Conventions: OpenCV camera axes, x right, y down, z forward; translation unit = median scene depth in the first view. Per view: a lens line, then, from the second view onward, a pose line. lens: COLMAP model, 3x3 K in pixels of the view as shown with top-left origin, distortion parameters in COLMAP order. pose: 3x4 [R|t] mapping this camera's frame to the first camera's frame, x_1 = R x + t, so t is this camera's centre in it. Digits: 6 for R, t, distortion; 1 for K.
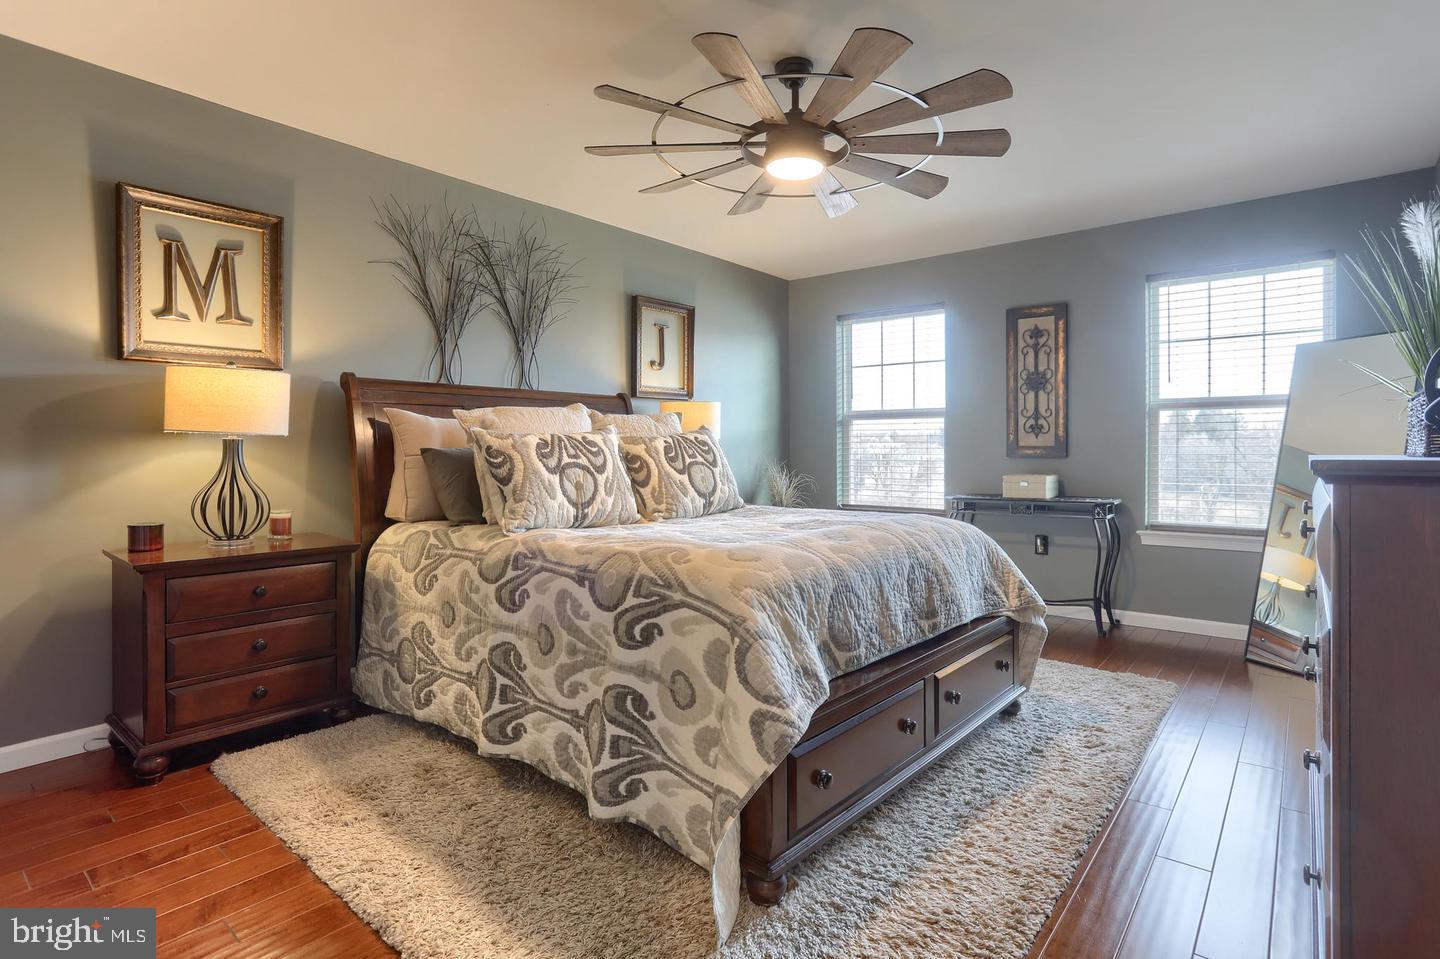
lens RADIAL K [[714.6, 0, 716.2], [0, 714.6, 446.1], [0, 0, 1]] dist [-0.068161, 0.052444]
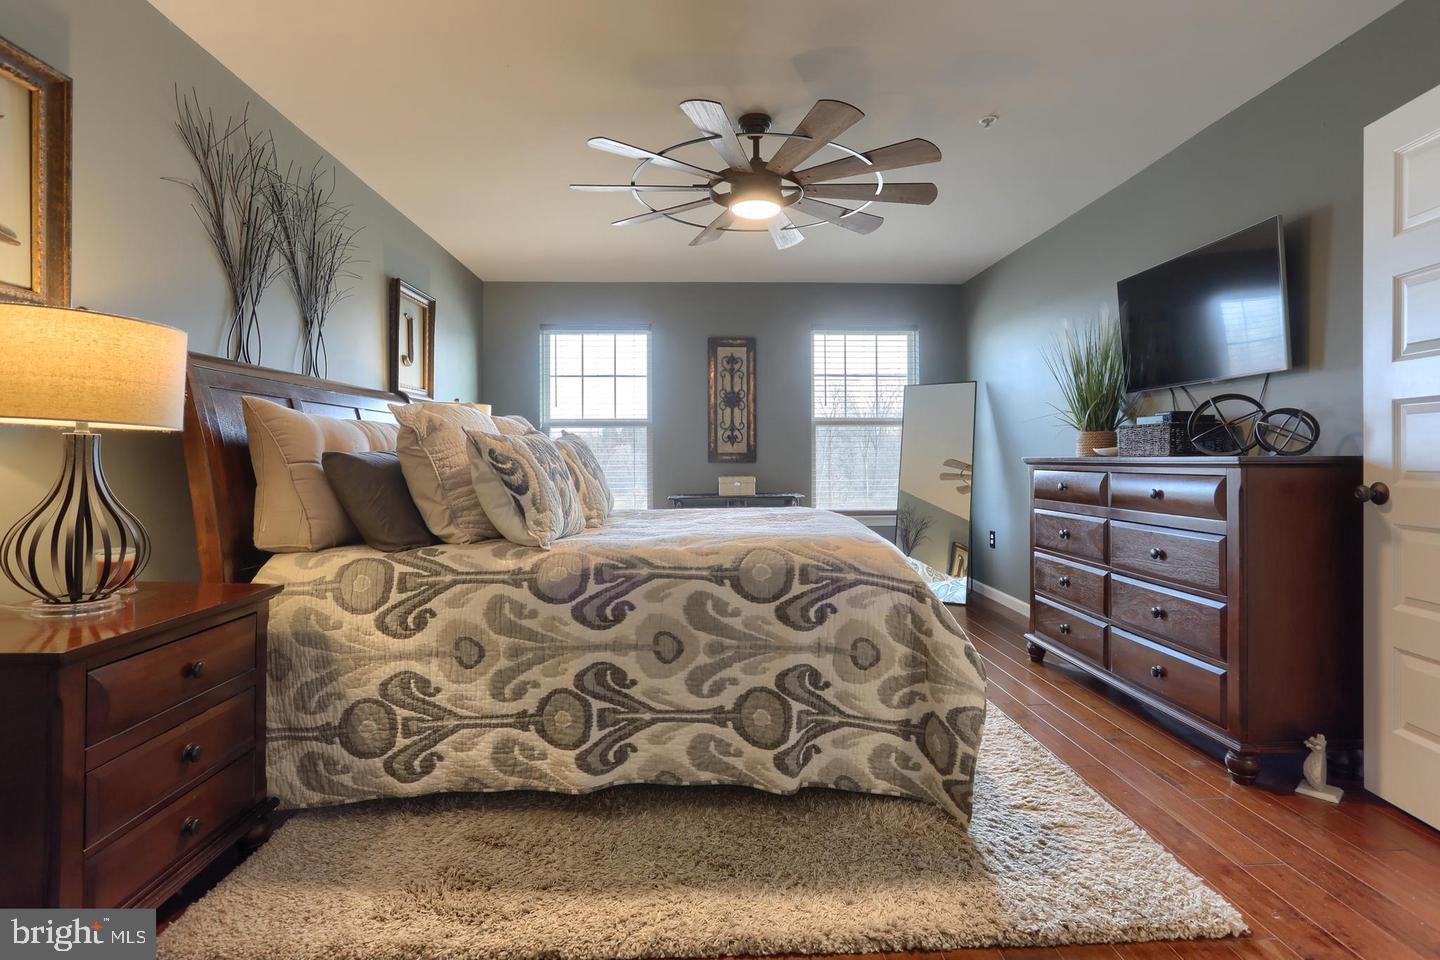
lens RADIAL K [[714.6, 0, 716.2], [0, 714.6, 446.6], [0, 0, 1]] dist [-0.068161, 0.052444]
pose [[0.747105, 0.008199, 0.664655, -0.701123], [-0.000825, 0.999935, -0.011408, 0.005902], [-0.664705, 0.007975, 0.747063, 0.182666]]
